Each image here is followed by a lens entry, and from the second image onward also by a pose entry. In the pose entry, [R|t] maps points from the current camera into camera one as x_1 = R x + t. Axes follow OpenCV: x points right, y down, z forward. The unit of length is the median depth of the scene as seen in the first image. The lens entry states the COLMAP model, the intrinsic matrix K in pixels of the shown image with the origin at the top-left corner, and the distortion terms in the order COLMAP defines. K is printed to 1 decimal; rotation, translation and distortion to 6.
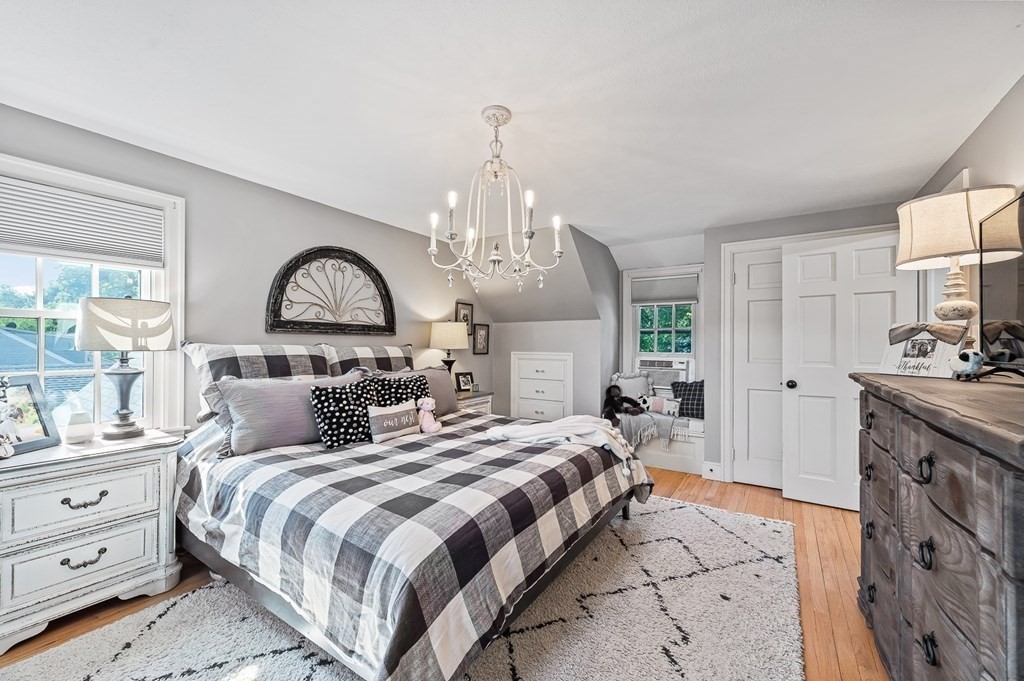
lens RADIAL K [[409.0, 0, 511.8], [0, 409.0, 344.7], [0, 0, 1]] dist [0.000836, 0.000129]
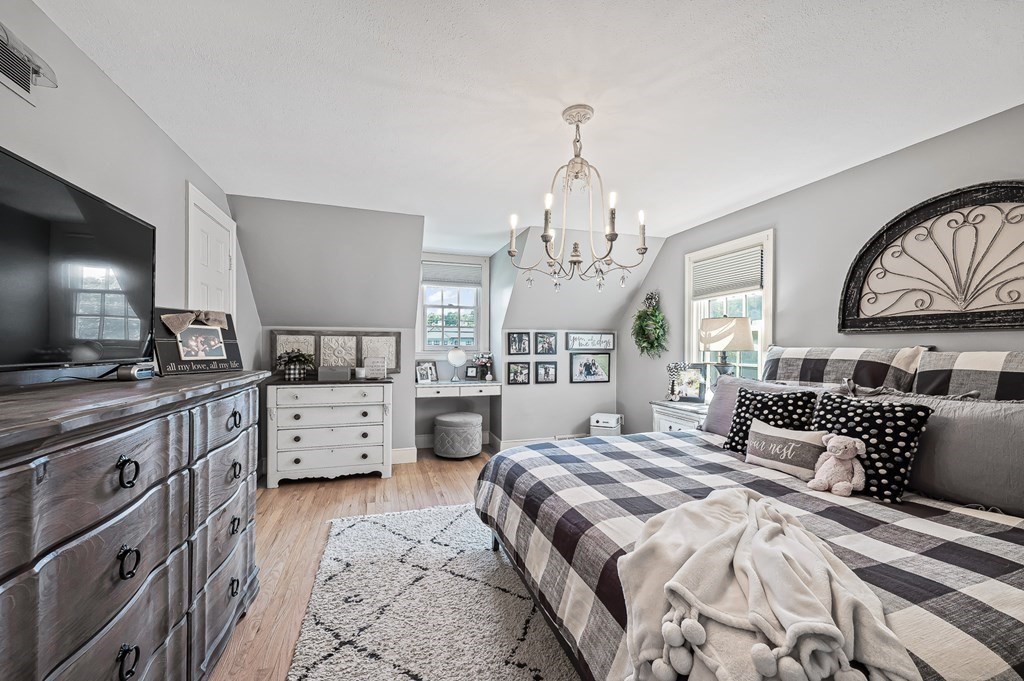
lens RADIAL K [[409.0, 0, 515.3], [0, 409.0, 341.8], [0, 0, 1]] dist [0.000836, 0.000129]
pose [[-0.618278, -0.013226, -0.785848, 0.558432], [-0.002969, 0.999891, -0.014492, 0.003197], [0.785954, -0.006627, -0.618249, 1.000465]]
